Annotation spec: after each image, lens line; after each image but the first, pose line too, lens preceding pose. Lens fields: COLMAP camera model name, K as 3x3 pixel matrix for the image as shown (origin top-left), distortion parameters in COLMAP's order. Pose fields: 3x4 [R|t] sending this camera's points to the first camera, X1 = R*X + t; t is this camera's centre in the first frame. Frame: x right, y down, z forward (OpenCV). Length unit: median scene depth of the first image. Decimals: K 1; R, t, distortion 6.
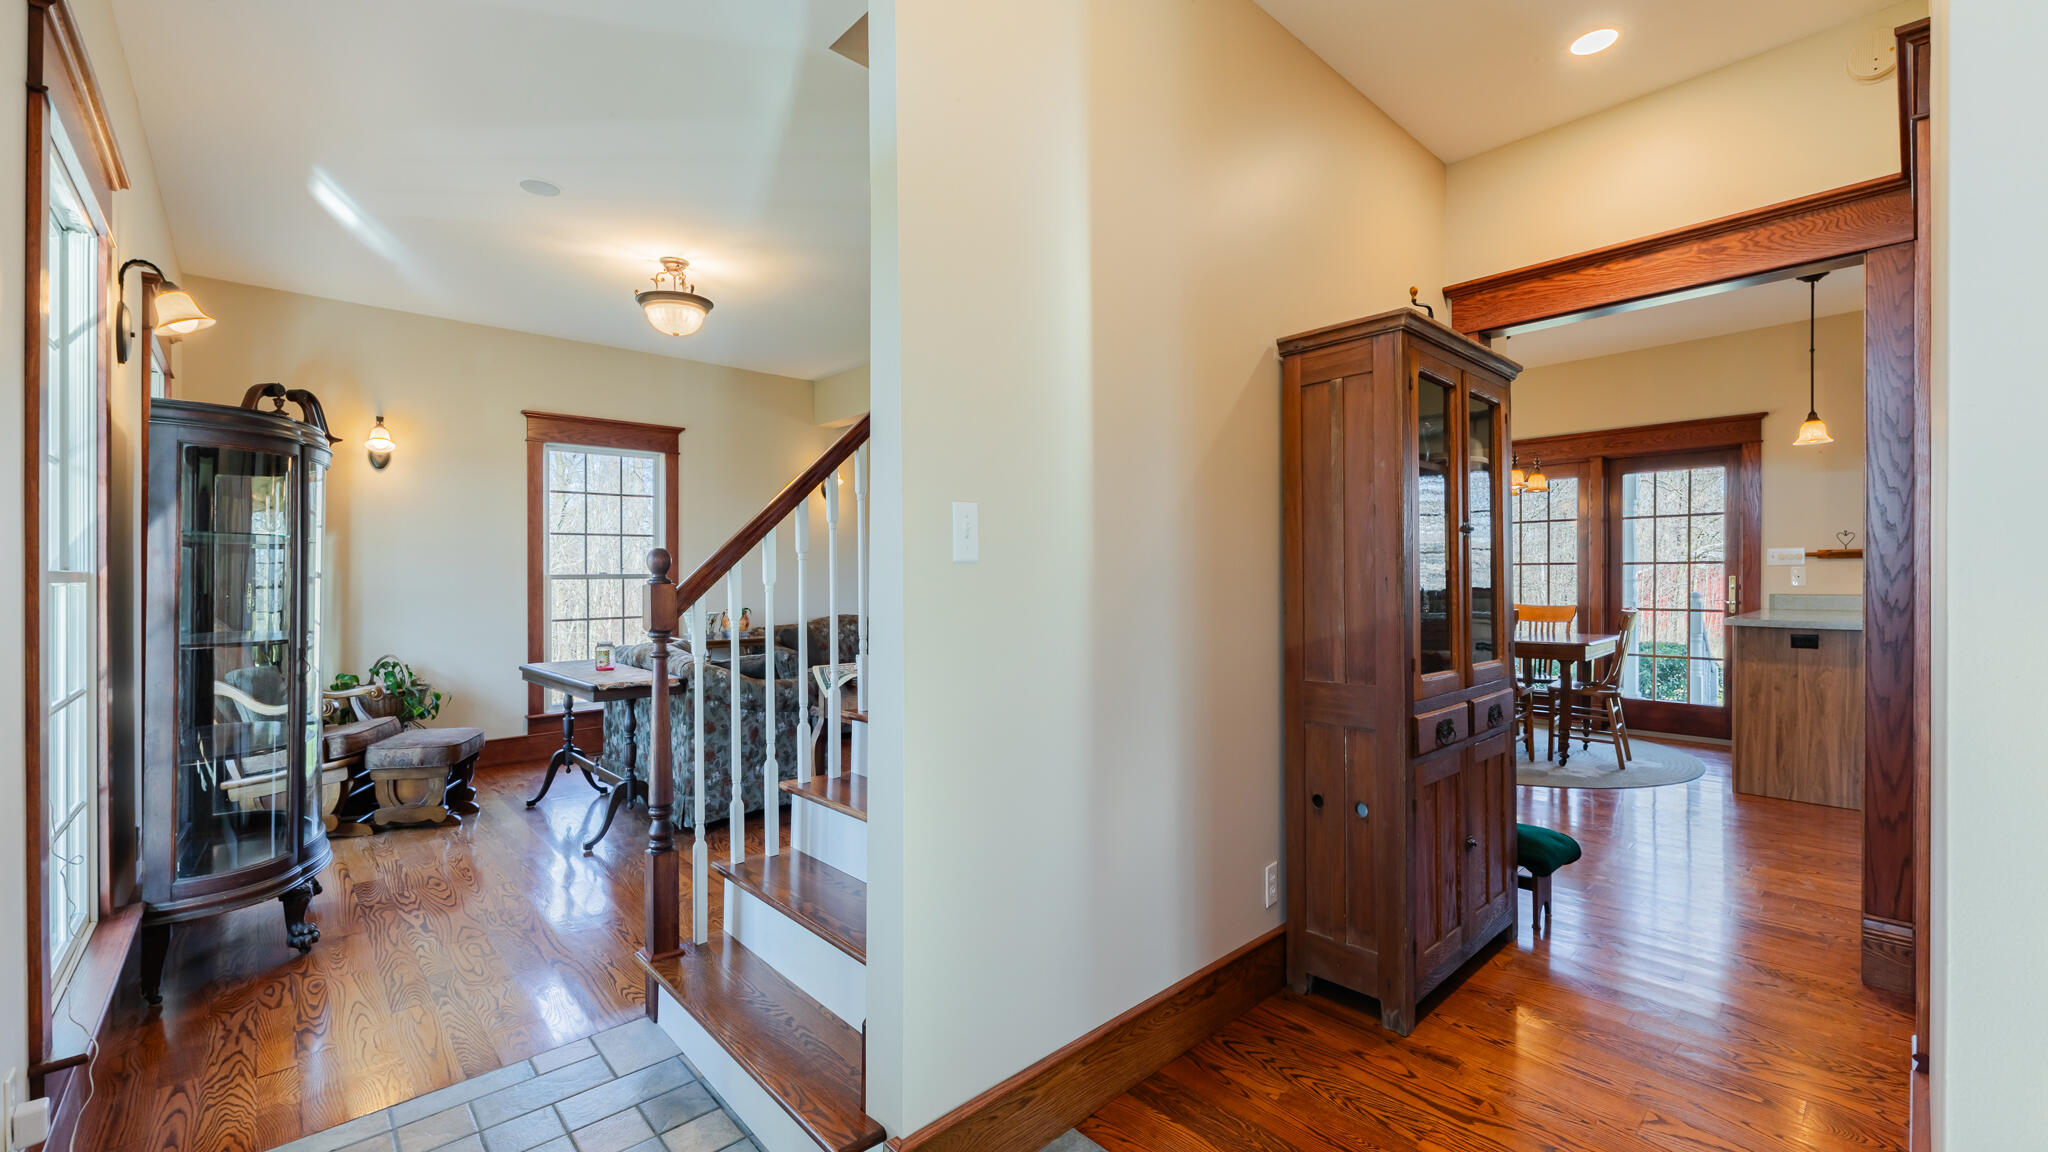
lens RADIAL K [[825.3, 0, 1000.0], [0, 825.3, 570.5], [0, 0, 1]] dist [0.009910, 0.000035]
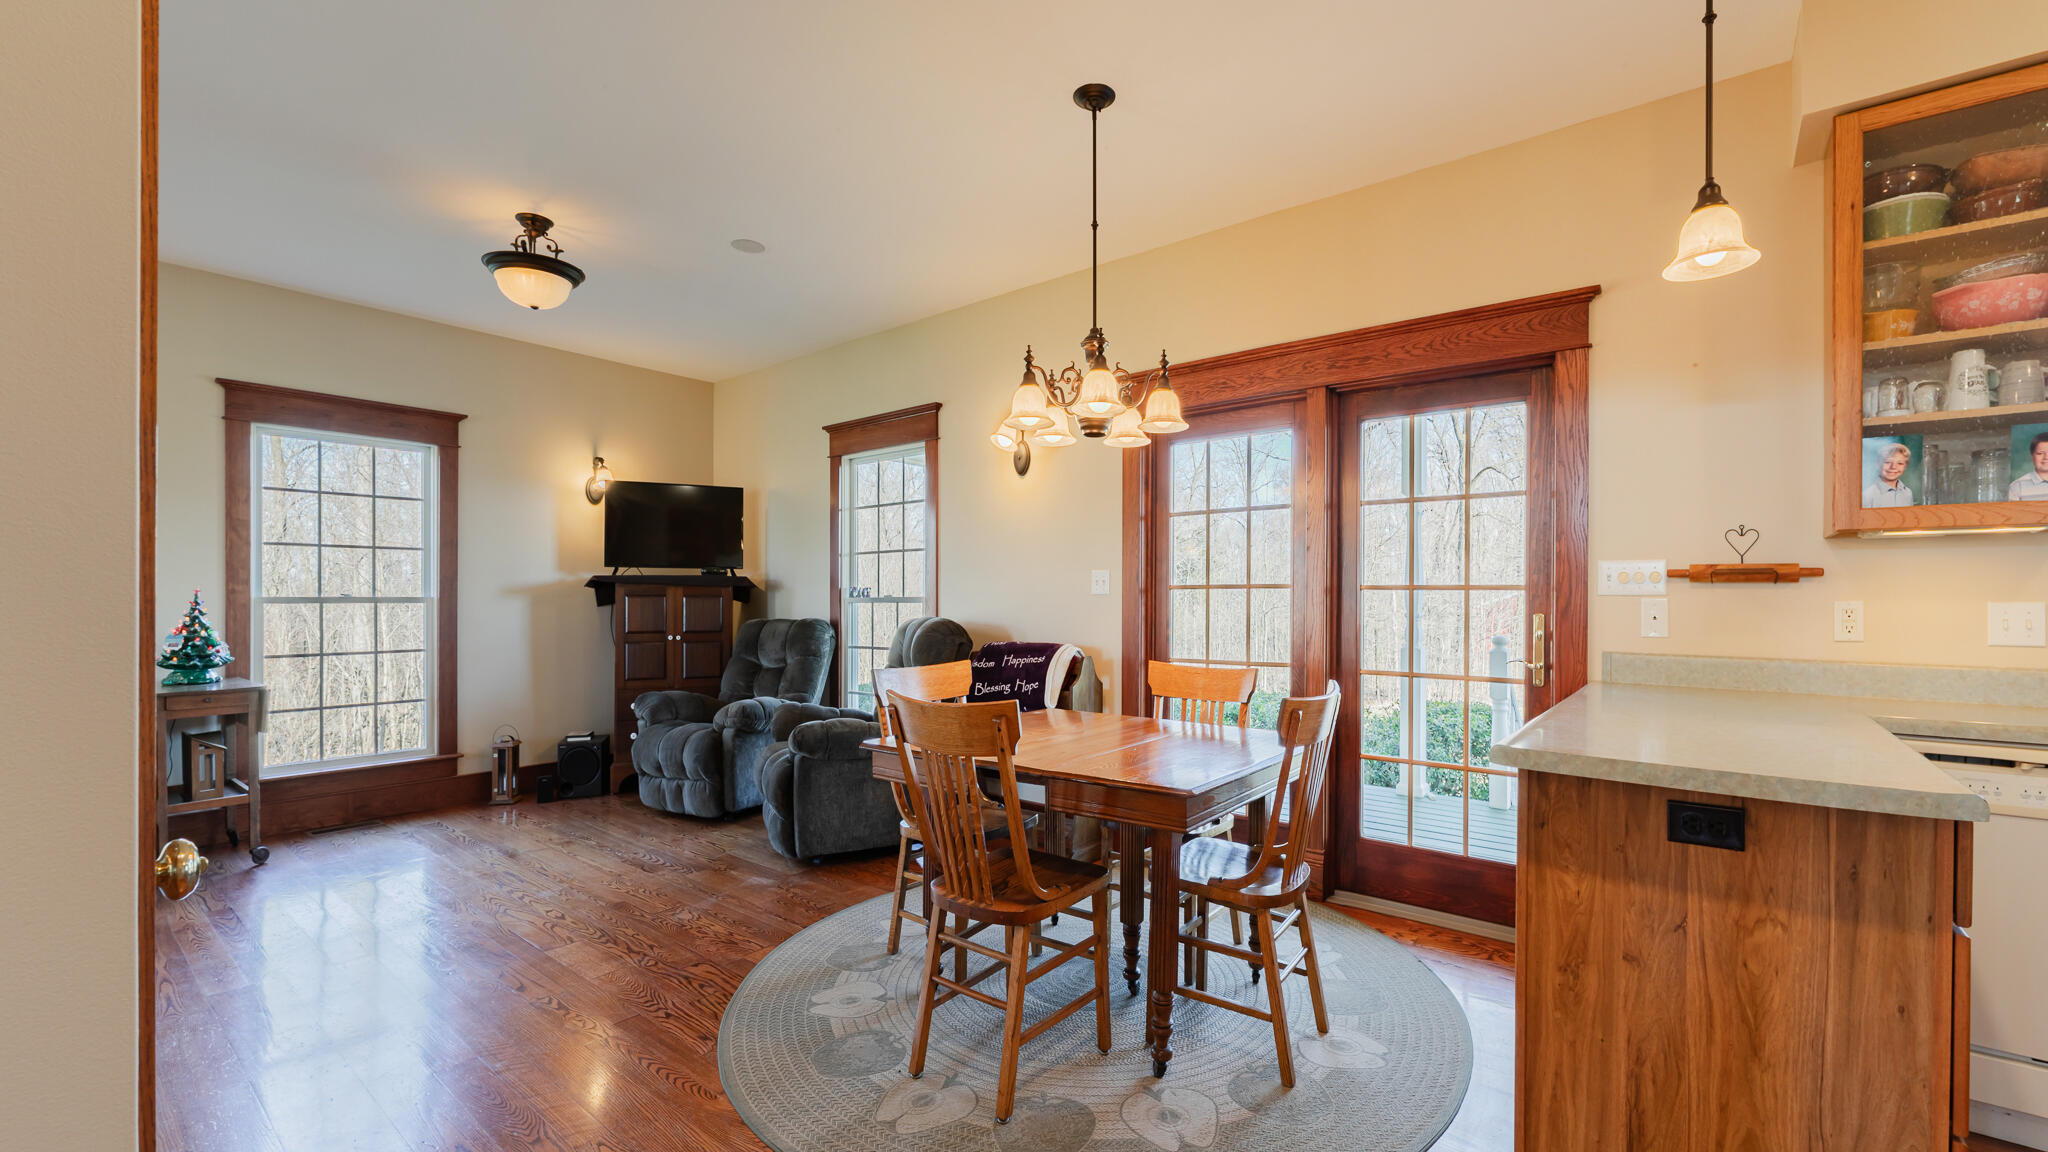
lens RADIAL K [[826.5, 0, 1024.0], [0, 826.5, 576.0], [0, 0, 1]] dist [0.000815, 0.000062]
pose [[0.989588, 0.020960, 0.142393, 0.510918], [-0.017770, 0.999563, -0.023638, 0.000402], [-0.142826, 0.020861, 0.989528, 0.559349]]
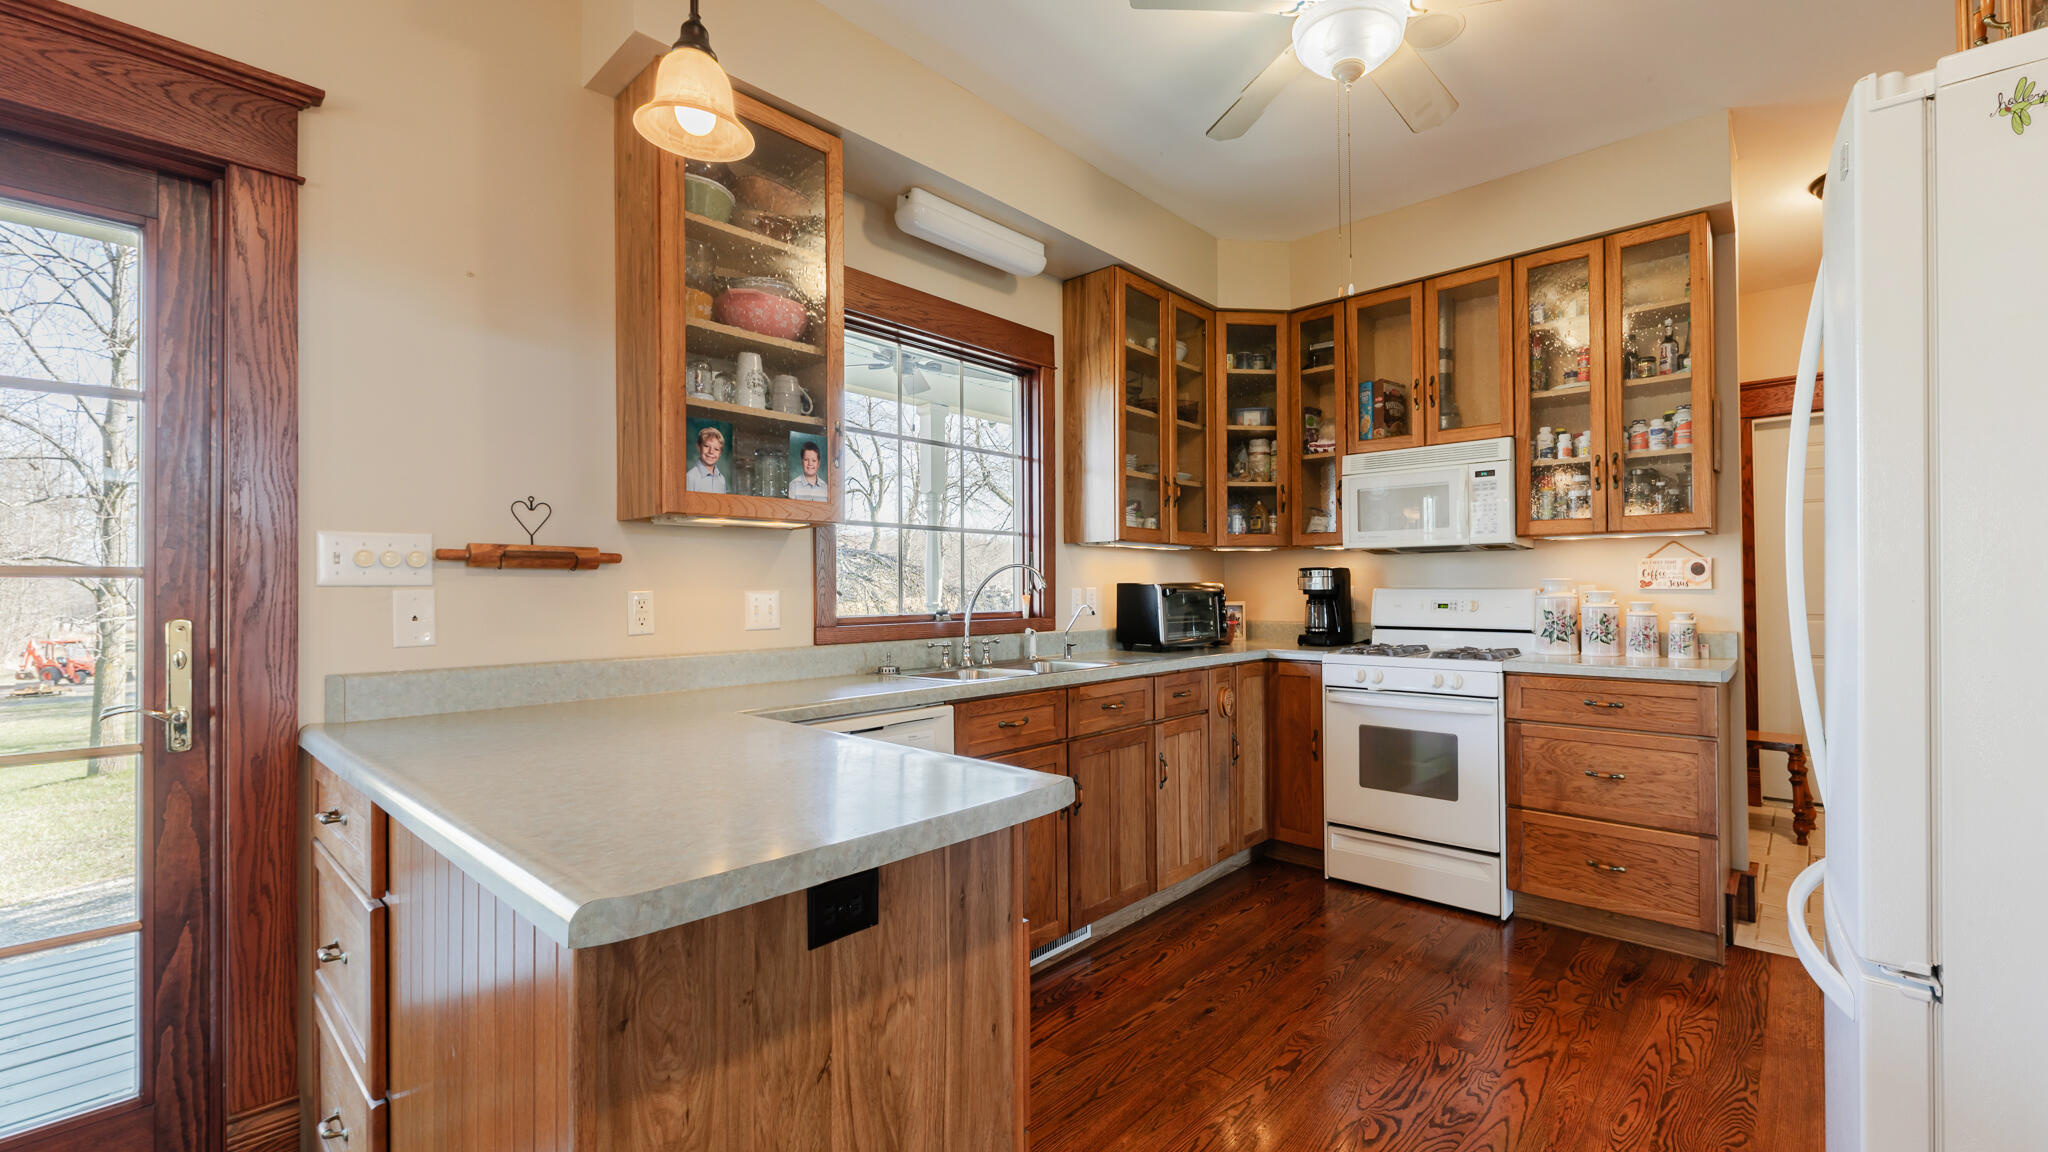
lens RADIAL K [[838.7, 0, 1122.9], [0, 838.7, 584.4], [0, 0, 1]] dist [0.010427, 0.000059]
pose [[-0.146769, 0.017537, 0.989015, 0.564275], [0.003657, 0.999846, -0.017186, 0.000178], [-0.989164, 0.001095, -0.146811, 0.748832]]
